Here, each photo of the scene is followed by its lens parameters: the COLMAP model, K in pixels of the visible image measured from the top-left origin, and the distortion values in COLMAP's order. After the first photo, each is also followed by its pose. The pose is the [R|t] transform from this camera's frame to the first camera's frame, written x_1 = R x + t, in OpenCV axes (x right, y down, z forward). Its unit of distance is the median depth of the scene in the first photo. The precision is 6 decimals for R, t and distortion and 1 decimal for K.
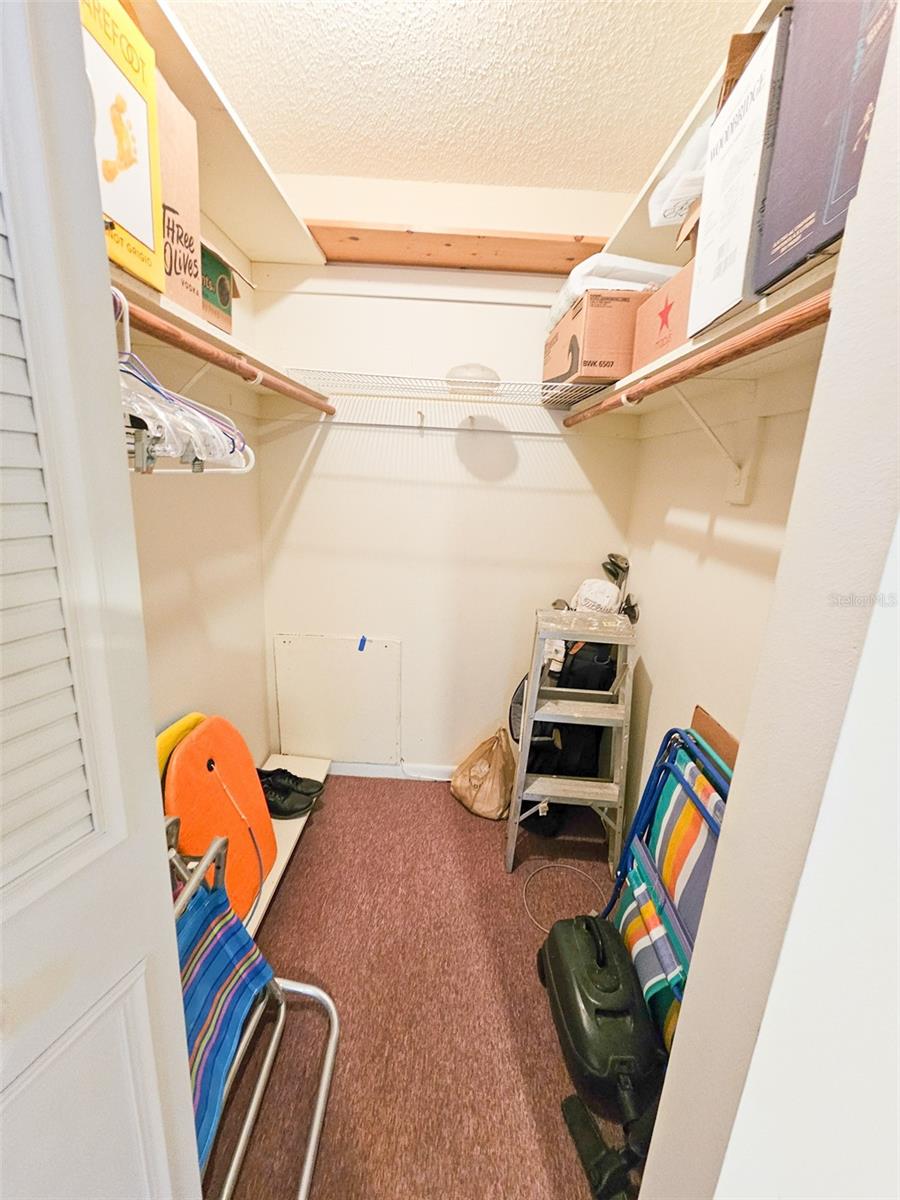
lens RADIAL K [[495.1, 0, 447.3], [0, 495.1, 597.0], [0, 0, 1]] dist [-0.016033, 0.005510]
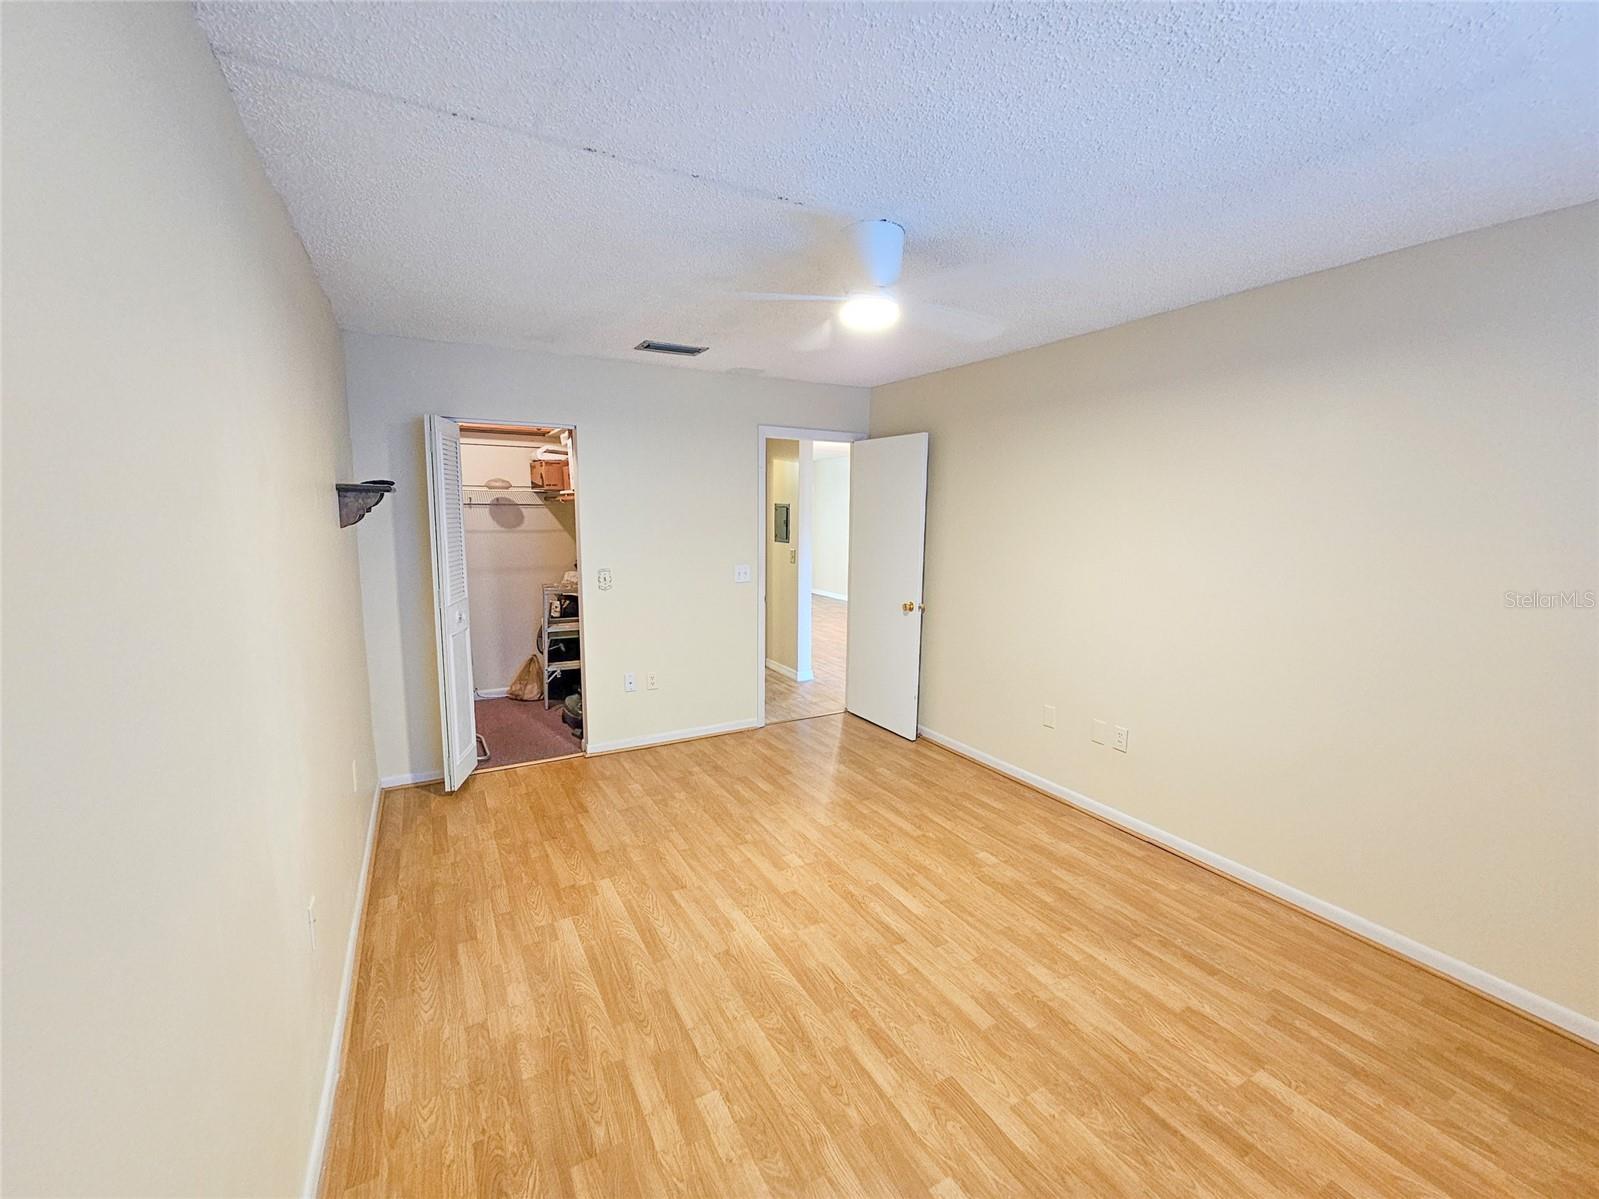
lens RADIAL K [[659.8, 0, 795.0], [0, 659.8, 601.7], [0, 0, 1]] dist [-0.016033, 0.005510]
pose [[0.855158, -0.113660, 0.505753, -0.323188], [0.162103, 0.985368, -0.052647, 0.406531], [-0.492369, 0.127006, 0.861071, -1.919216]]
